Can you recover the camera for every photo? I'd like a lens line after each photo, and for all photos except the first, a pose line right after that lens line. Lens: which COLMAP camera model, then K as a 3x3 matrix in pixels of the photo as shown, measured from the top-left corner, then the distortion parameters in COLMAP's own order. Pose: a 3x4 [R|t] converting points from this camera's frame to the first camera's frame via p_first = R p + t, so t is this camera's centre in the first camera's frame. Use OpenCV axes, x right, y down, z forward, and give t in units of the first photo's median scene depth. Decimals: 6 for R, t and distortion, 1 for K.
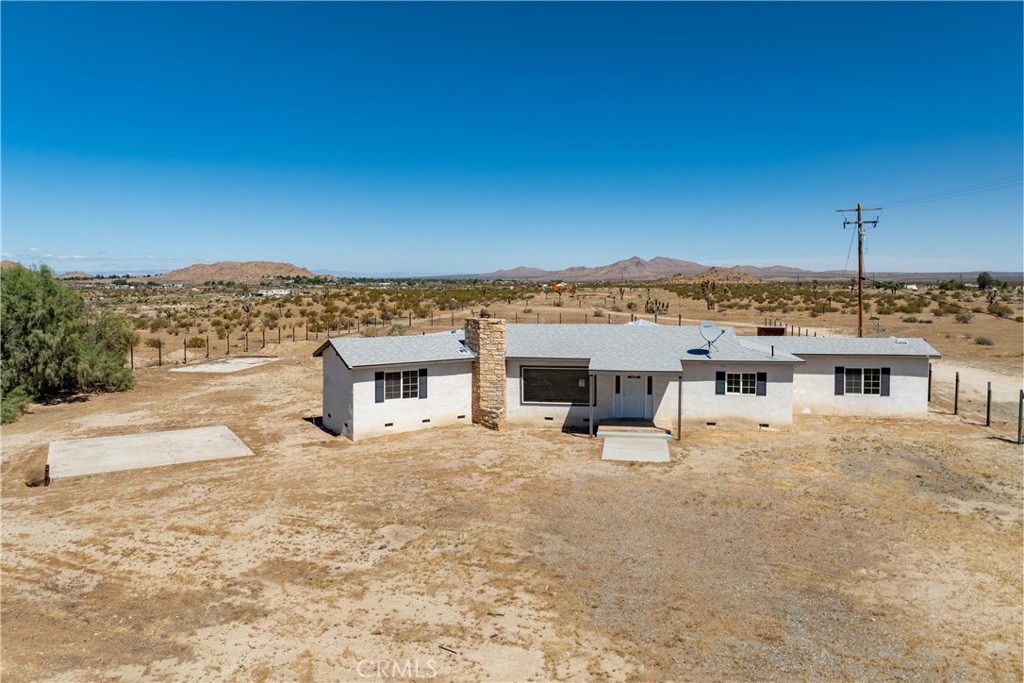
lens RADIAL K [[721.3, 0, 510.1], [0, 721.3, 315.8], [0, 0, 1]] dist [-0.036492, -0.000963]
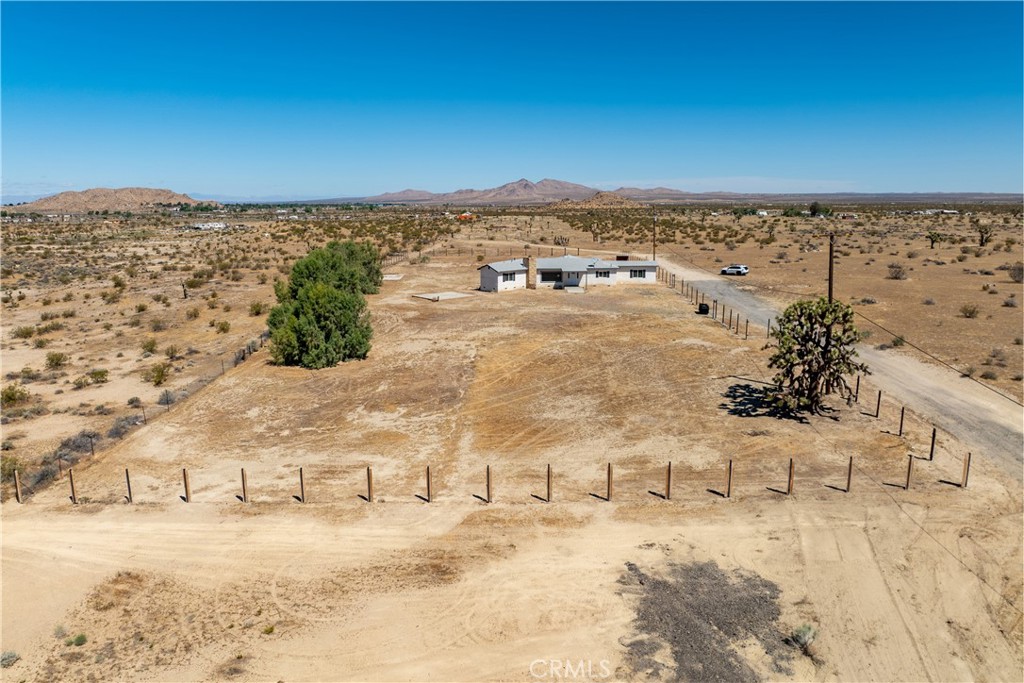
lens RADIAL K [[721.3, 0, 510.1], [0, 721.3, 315.8], [0, 0, 1]] dist [-0.036492, -0.000963]
pose [[0.988152, -0.030606, 0.150394, -0.673691], [0.014527, 0.994167, 0.106871, -0.090318], [-0.152787, -0.103420, 0.982833, -2.453411]]
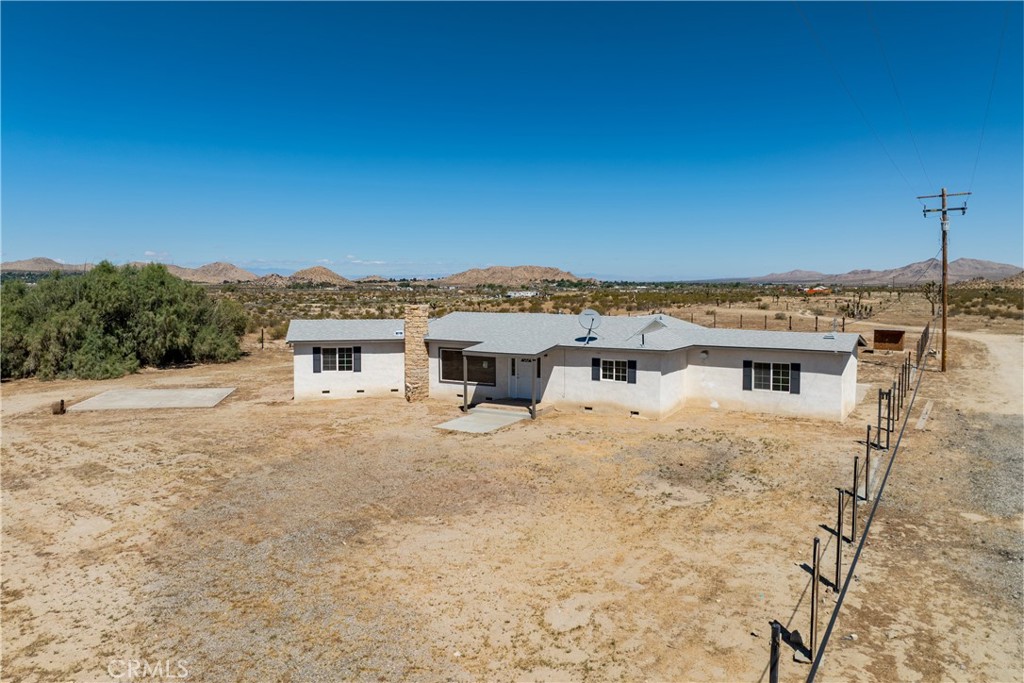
lens RADIAL K [[721.3, 0, 510.1], [0, 721.3, 315.8], [0, 0, 1]] dist [-0.036492, -0.000963]
pose [[0.934530, 0.017622, -0.355448, 0.532988], [-0.019488, 0.999809, -0.001668, 0.020367], [0.355351, 0.008486, 0.934695, -0.011742]]
